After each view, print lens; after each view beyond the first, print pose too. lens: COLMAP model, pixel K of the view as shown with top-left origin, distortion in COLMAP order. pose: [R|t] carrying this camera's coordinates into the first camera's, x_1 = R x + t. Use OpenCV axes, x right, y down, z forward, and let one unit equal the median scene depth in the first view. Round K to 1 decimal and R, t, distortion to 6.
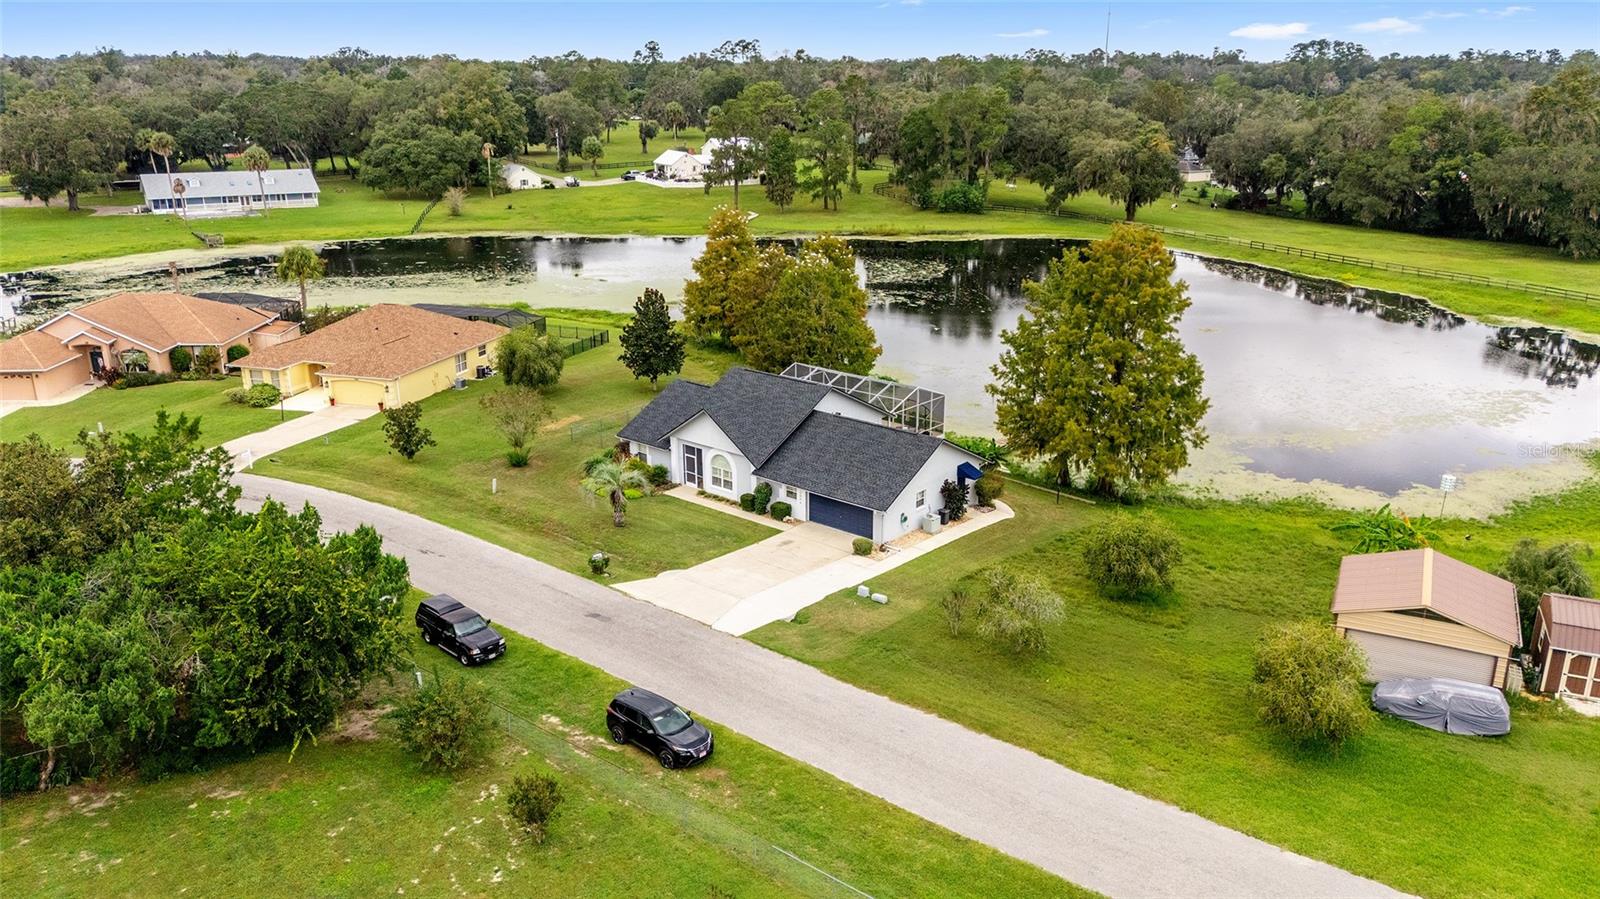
lens RADIAL K [[1191.9, 0, 795.1], [0, 1191.9, 427.2], [0, 0, 1]] dist [0.090541, -0.075624]
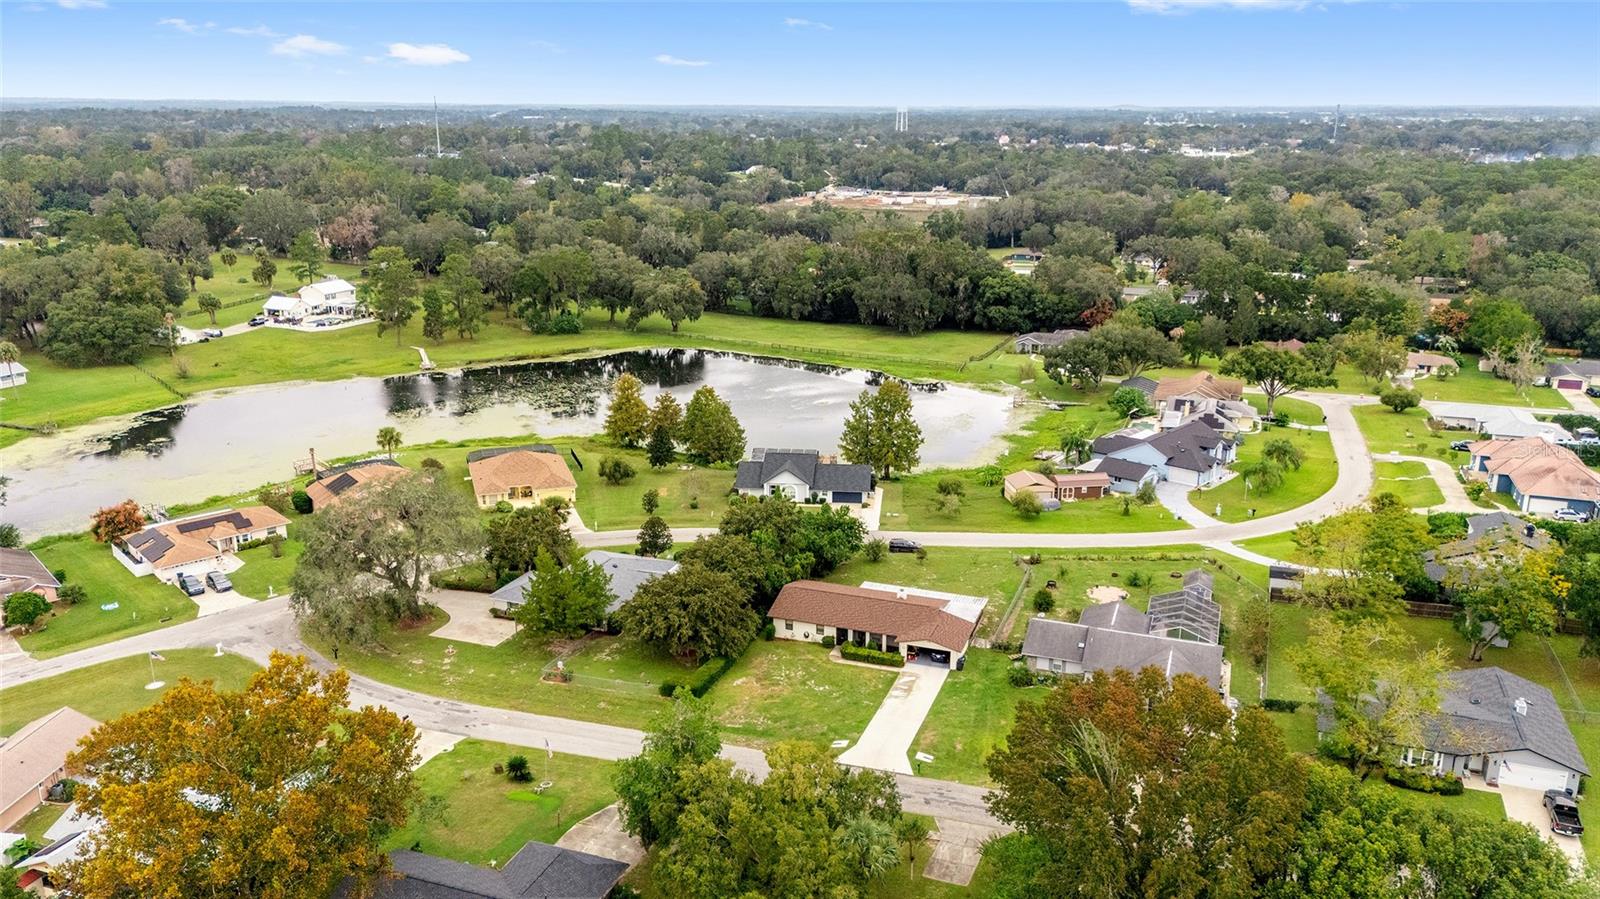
lens RADIAL K [[1204.7, 0, 800.0], [0, 1204.7, 449.5], [0, 0, 1]] dist [0.038446, -0.006758]
pose [[0.822740, -0.154242, 0.547091, -0.505874], [0.161773, 0.986216, 0.034763, -0.049364], [-0.544912, 0.059903, 0.836351, -0.423588]]
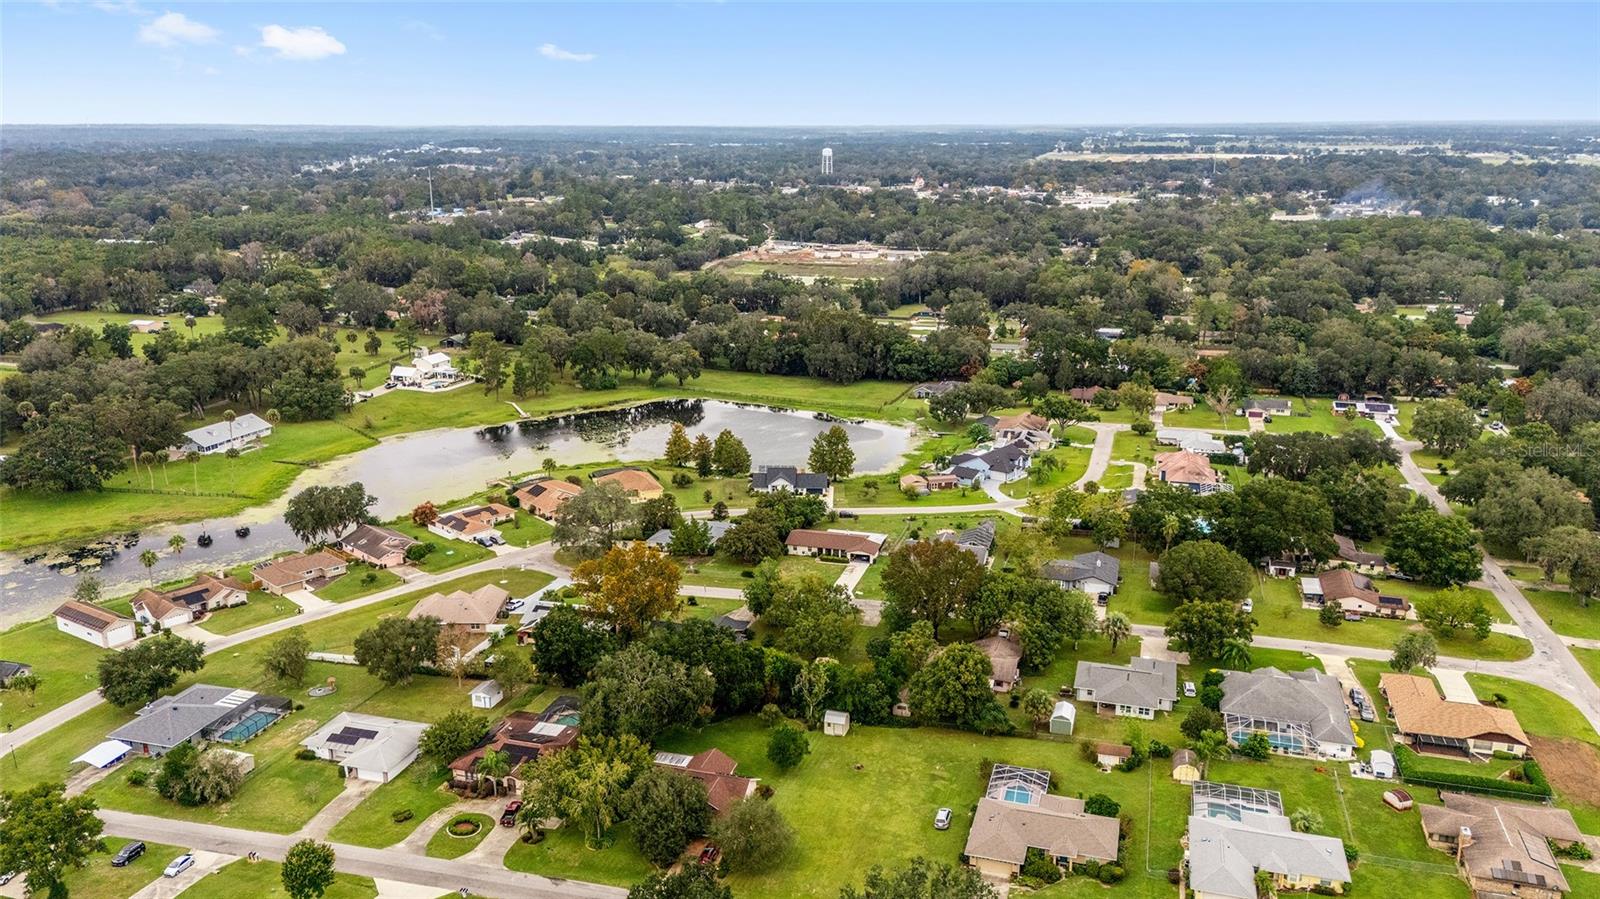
lens RADIAL K [[1191.9, 0, 795.1], [0, 1191.9, 427.2], [0, 0, 1]] dist [0.090541, -0.075624]
pose [[0.789125, -0.153722, 0.594686, -0.963466], [0.181873, 0.983238, 0.012822, -0.088619], [-0.586689, 0.098039, 0.803856, -0.986945]]
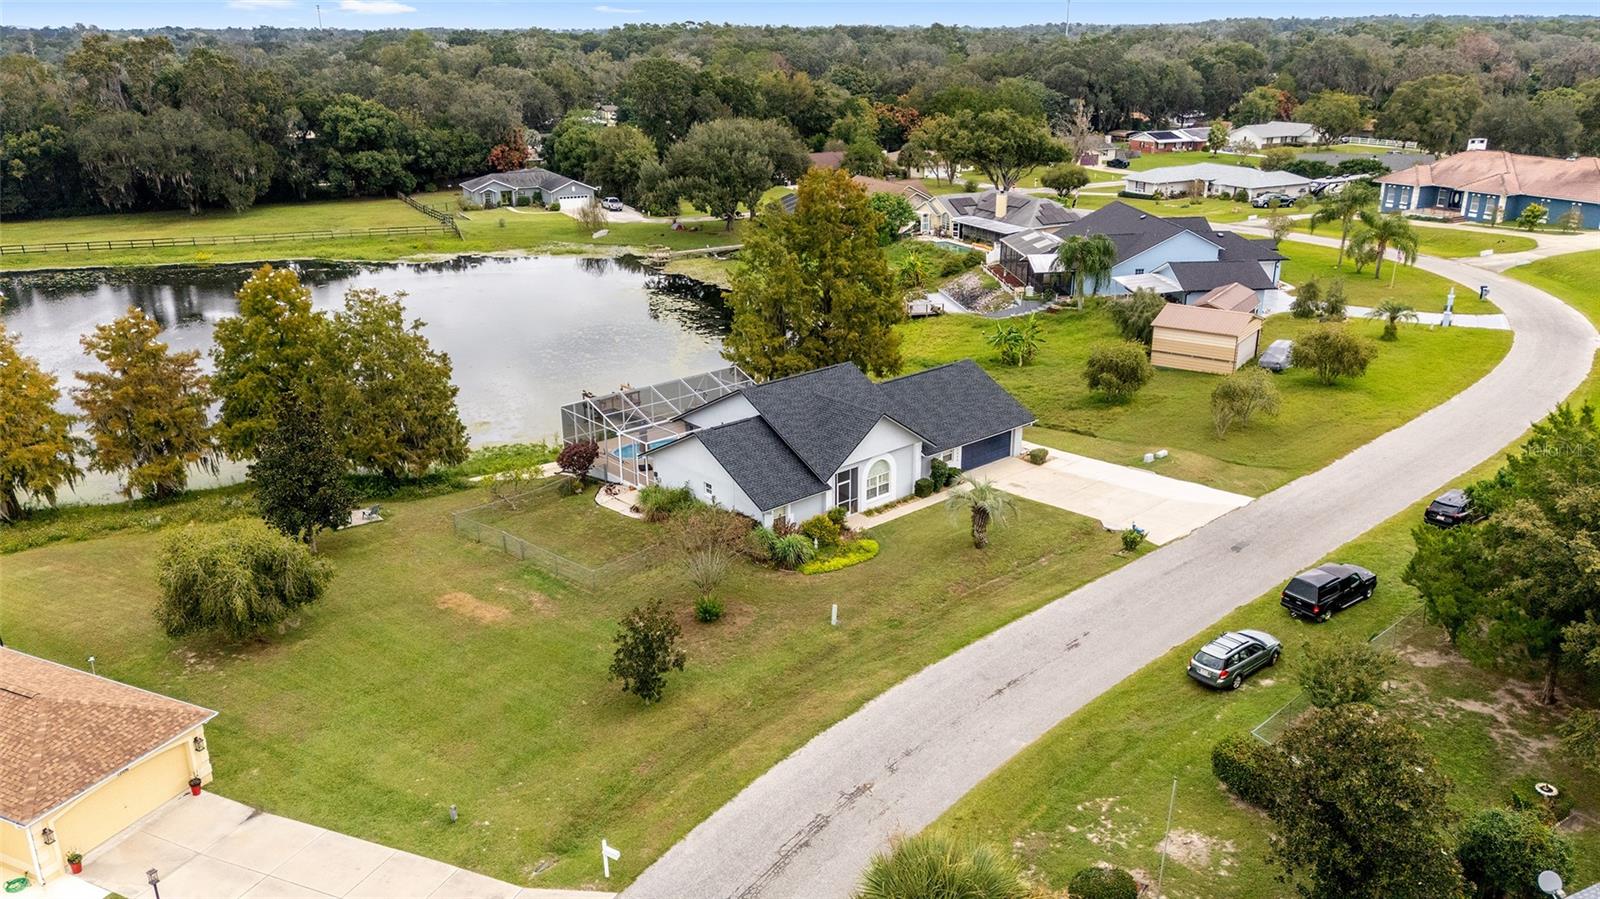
lens RADIAL K [[1164.8, 0, 800.0], [0, 1164.8, 449.5], [0, 0, 1]] dist [0.066288, -0.065584]
pose [[0.151843, -0.334130, 0.930216, -0.303454], [0.289469, 0.914896, 0.281376, -0.085392], [-0.945067, 0.226543, 0.235641, 0.287387]]
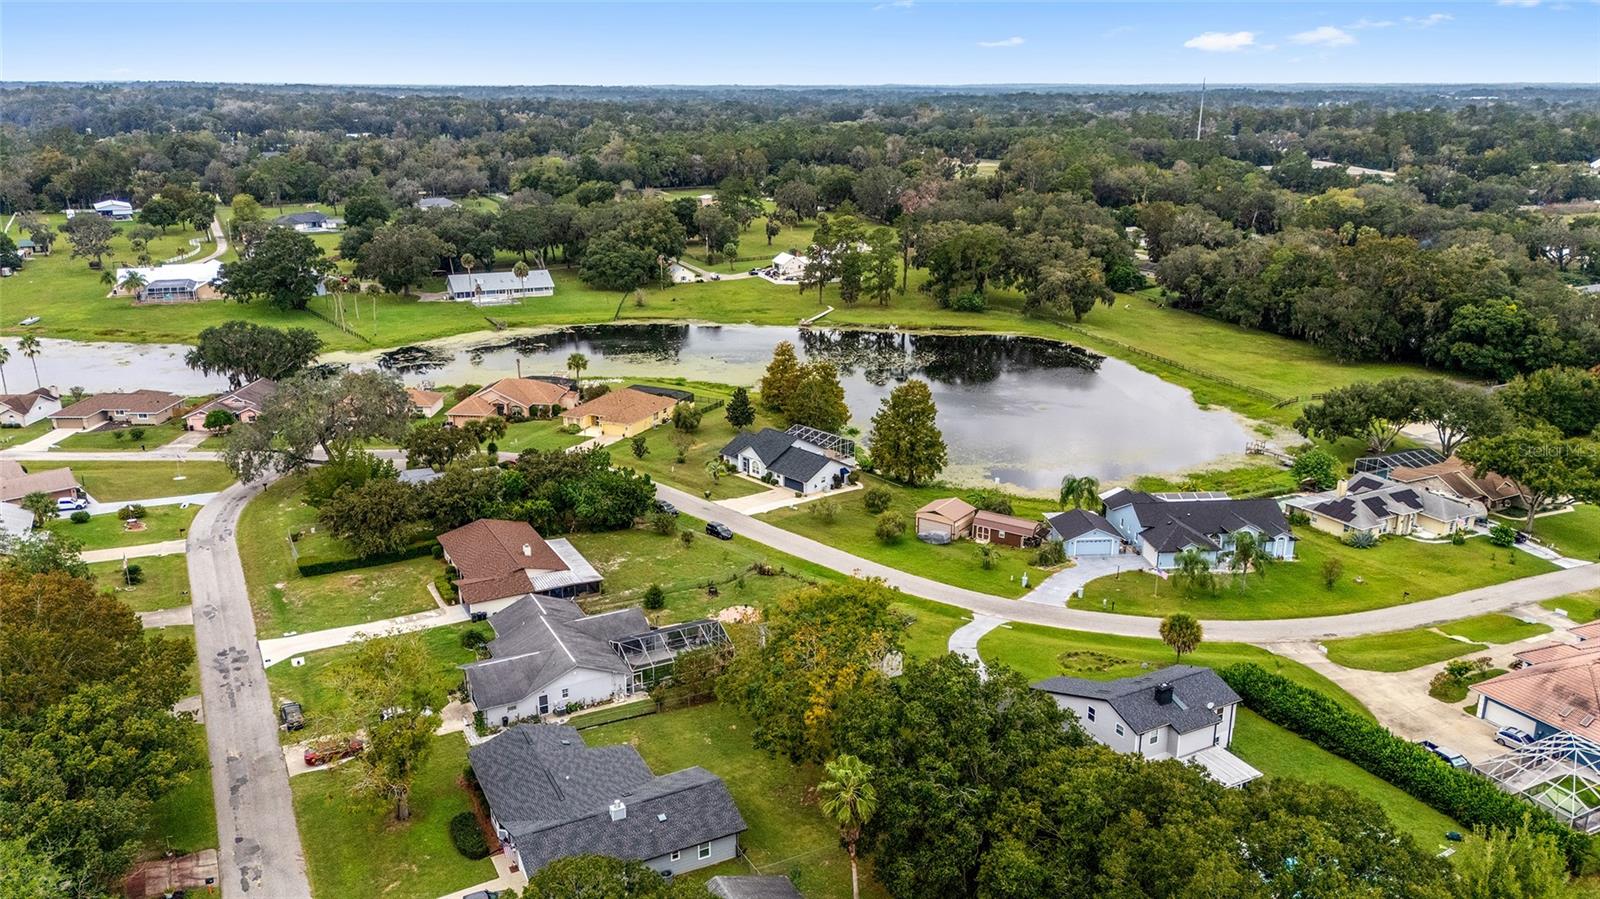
lens RADIAL K [[1191.9, 0, 795.1], [0, 1191.9, 427.2], [0, 0, 1]] dist [0.090541, -0.075624]
pose [[0.992477, 0.036958, -0.116724, 0.114250], [-0.038730, 0.999166, -0.012945, -0.007571], [0.116148, 0.017369, 0.993080, -0.562597]]
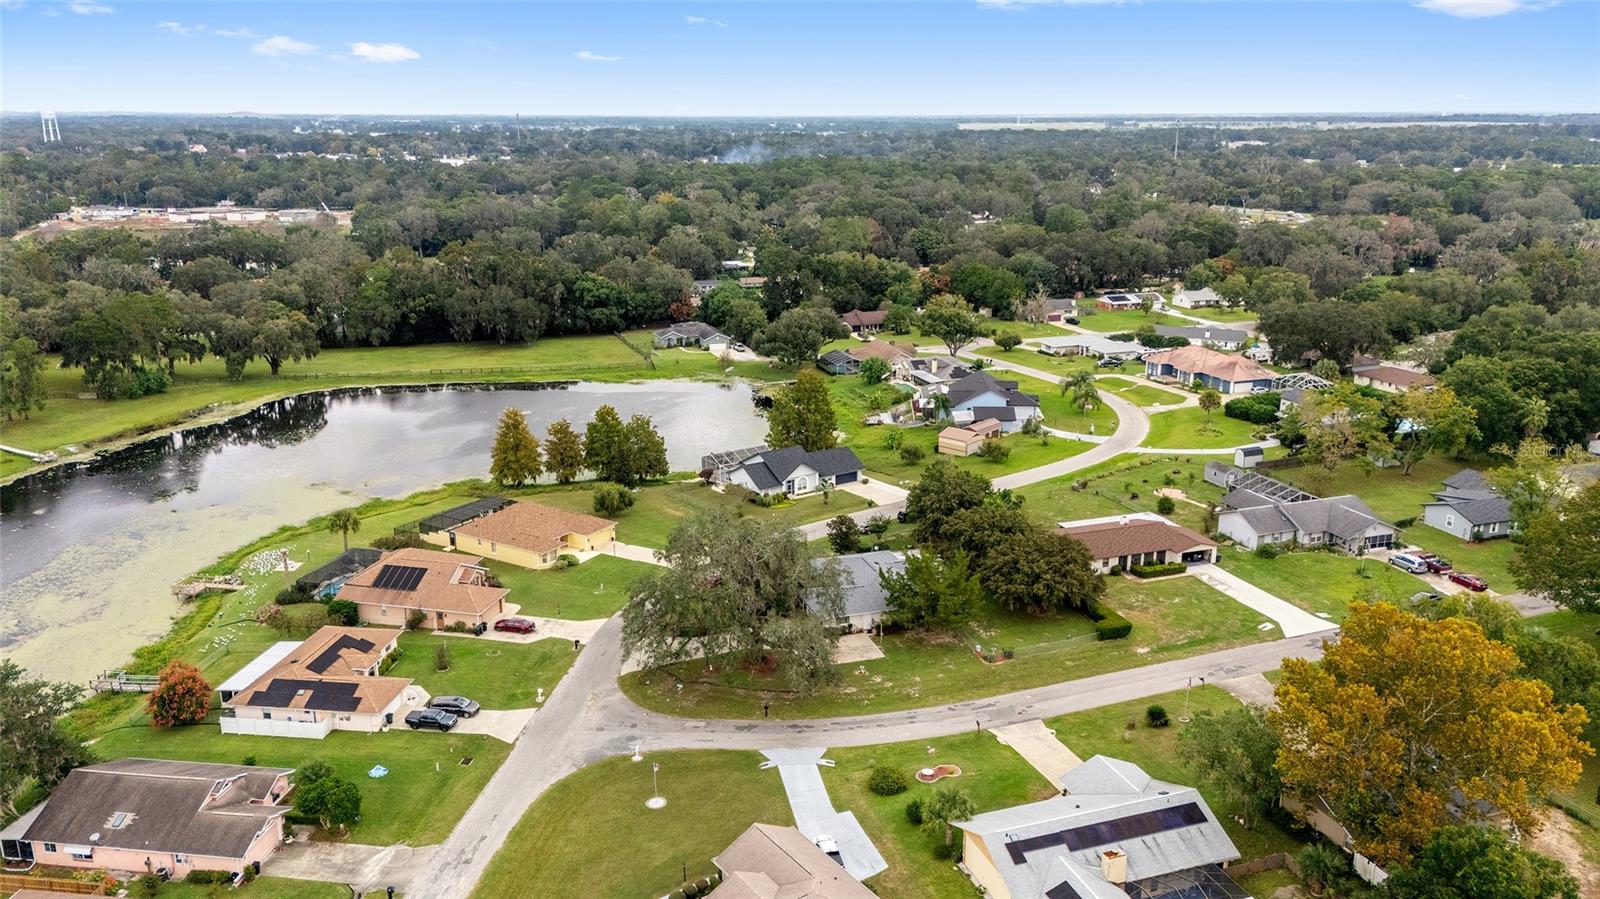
lens RADIAL K [[1164.8, 0, 800.0], [0, 1164.8, 449.5], [0, 0, 1]] dist [0.066288, -0.065584]
pose [[0.277701, -0.264613, 0.923505, -0.869318], [0.277224, 0.942493, 0.186691, -0.186386], [-0.919798, 0.204173, 0.335088, 0.026986]]
